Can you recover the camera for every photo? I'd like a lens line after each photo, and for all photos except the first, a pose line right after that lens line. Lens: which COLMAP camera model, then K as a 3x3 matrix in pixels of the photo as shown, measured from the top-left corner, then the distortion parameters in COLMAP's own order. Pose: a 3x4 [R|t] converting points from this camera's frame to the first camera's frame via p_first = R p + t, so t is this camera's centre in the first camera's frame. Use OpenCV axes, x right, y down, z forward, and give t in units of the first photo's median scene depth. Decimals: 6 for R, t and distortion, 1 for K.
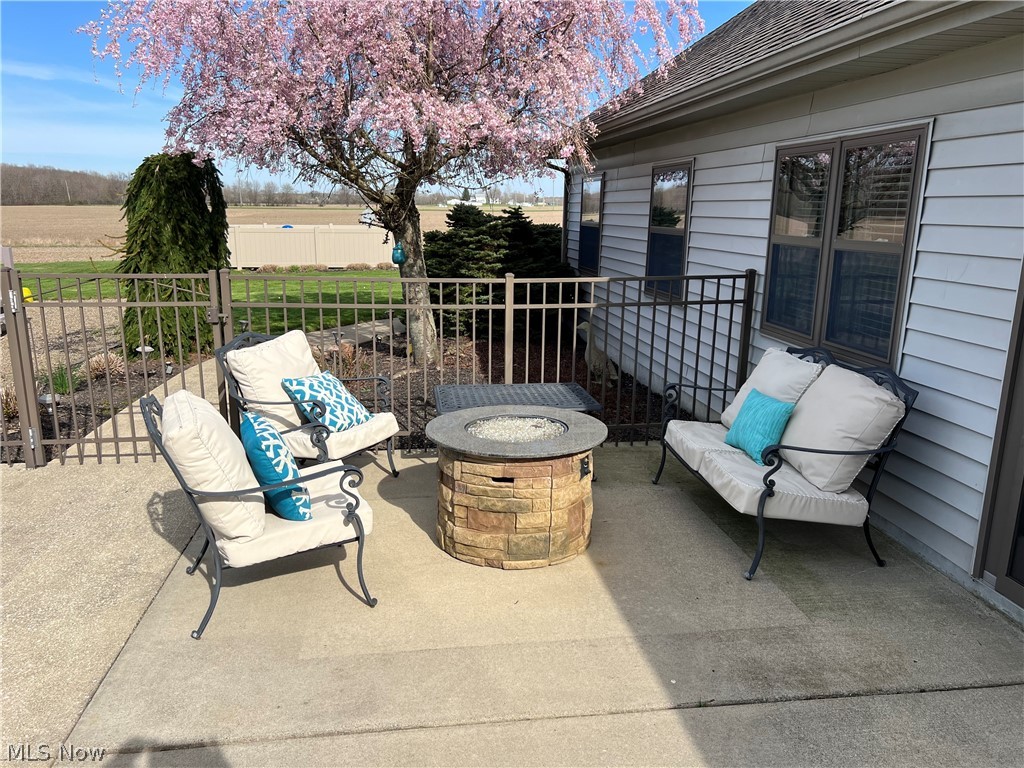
lens RADIAL K [[773.4, 0, 512.0], [0, 773.4, 384.0], [0, 0, 1]] dist [0.006049, -0.005033]
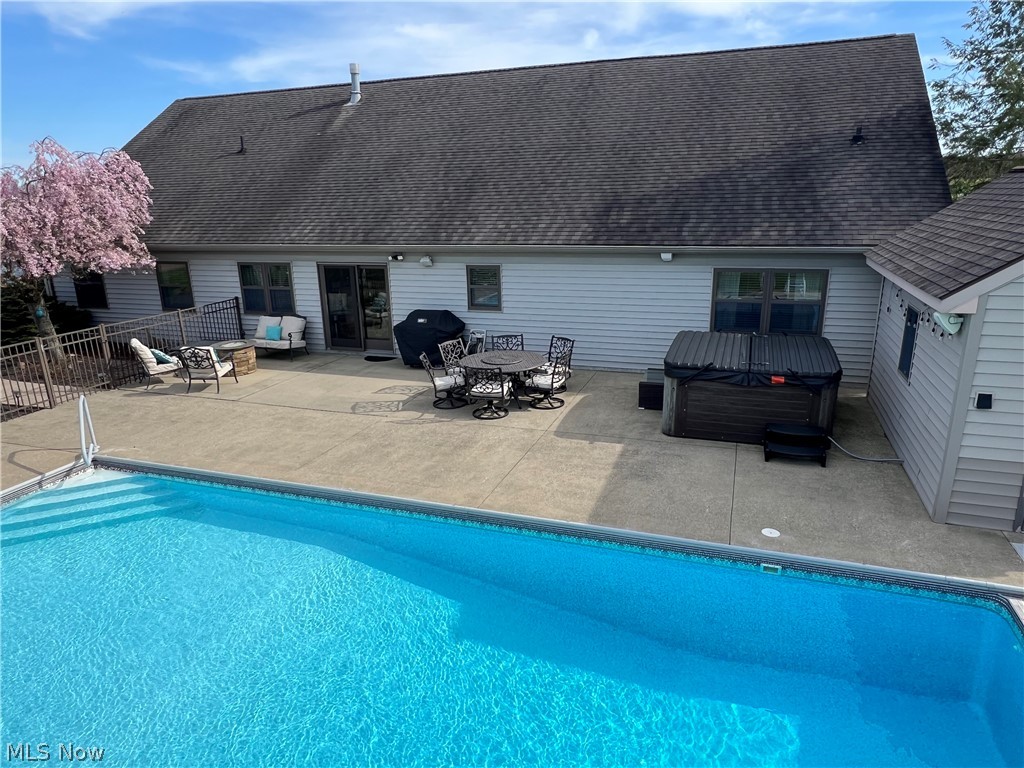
lens RADIAL K [[652.8, 0, 512.0], [0, 652.8, 384.0], [0, 0, 1]] dist [0.003704, 0.000885]
pose [[0.474033, -0.269144, 0.838364, -2.390241], [0.219534, 0.958196, 0.183483, -0.060047], [-0.852700, 0.097072, 0.513303, -2.158869]]
